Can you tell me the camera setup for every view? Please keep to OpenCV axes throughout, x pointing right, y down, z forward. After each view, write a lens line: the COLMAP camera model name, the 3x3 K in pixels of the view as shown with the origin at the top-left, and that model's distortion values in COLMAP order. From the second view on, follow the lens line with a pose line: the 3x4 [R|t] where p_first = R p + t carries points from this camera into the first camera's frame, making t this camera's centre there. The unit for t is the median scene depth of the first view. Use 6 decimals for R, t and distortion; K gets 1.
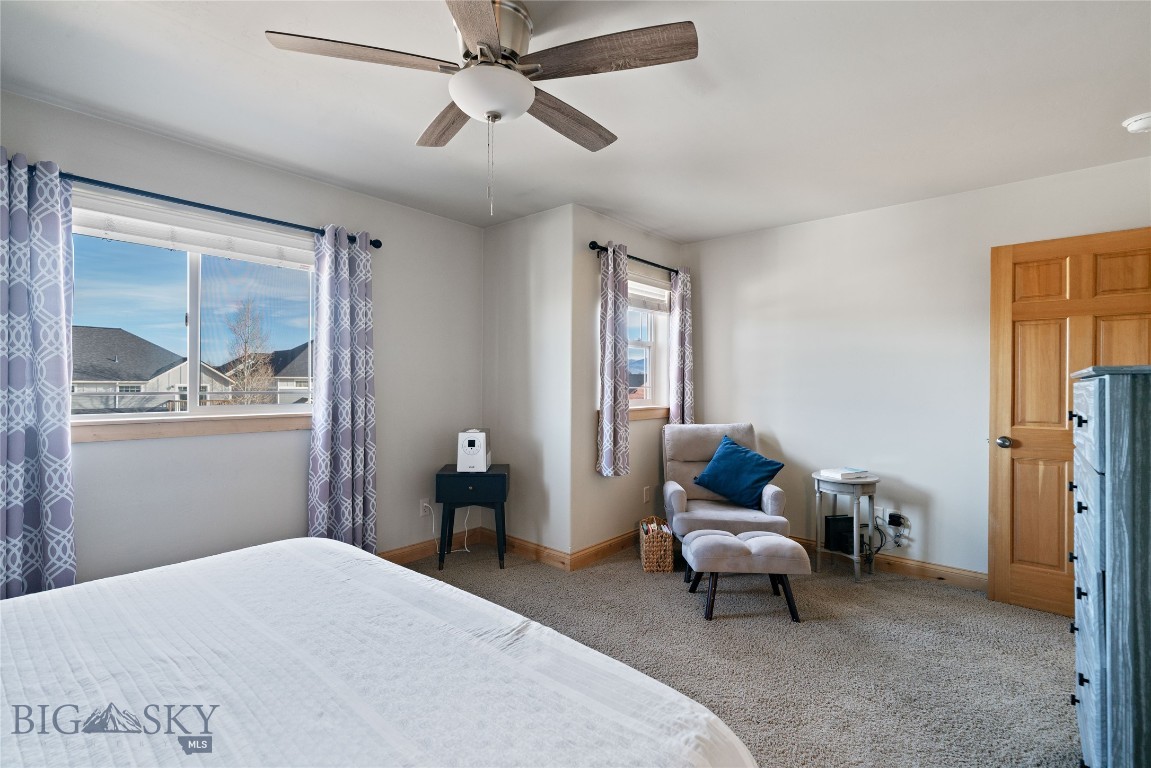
lens RADIAL K [[528.3, 0, 572.3], [0, 528.3, 383.4], [0, 0, 1]] dist [0.004183, 0.000409]
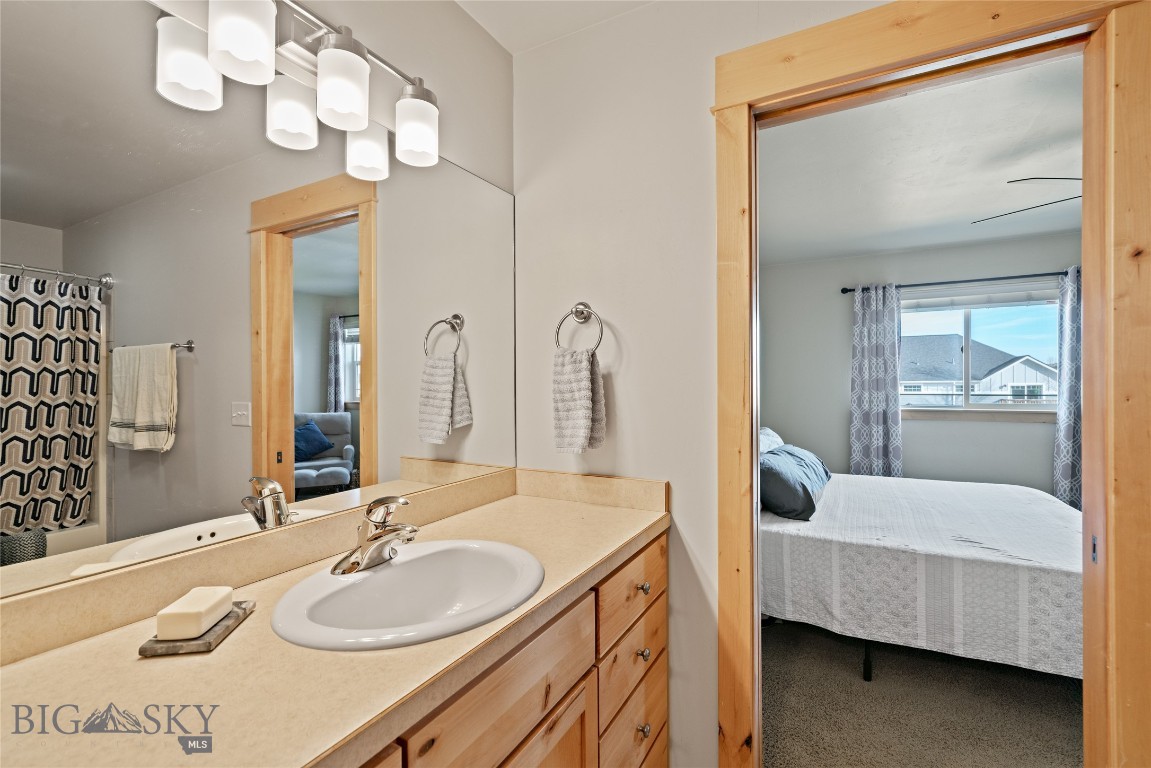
lens RADIAL K [[528.3, 0, 565.1], [0, 528.3, 383.3], [0, 0, 1]] dist [0.004183, 0.000409]
pose [[0.219722, -0.004586, -0.975552, 0.585193], [0.007295, 0.999969, -0.003057, -0.020884], [0.975535, -0.006445, 0.219748, -0.544866]]
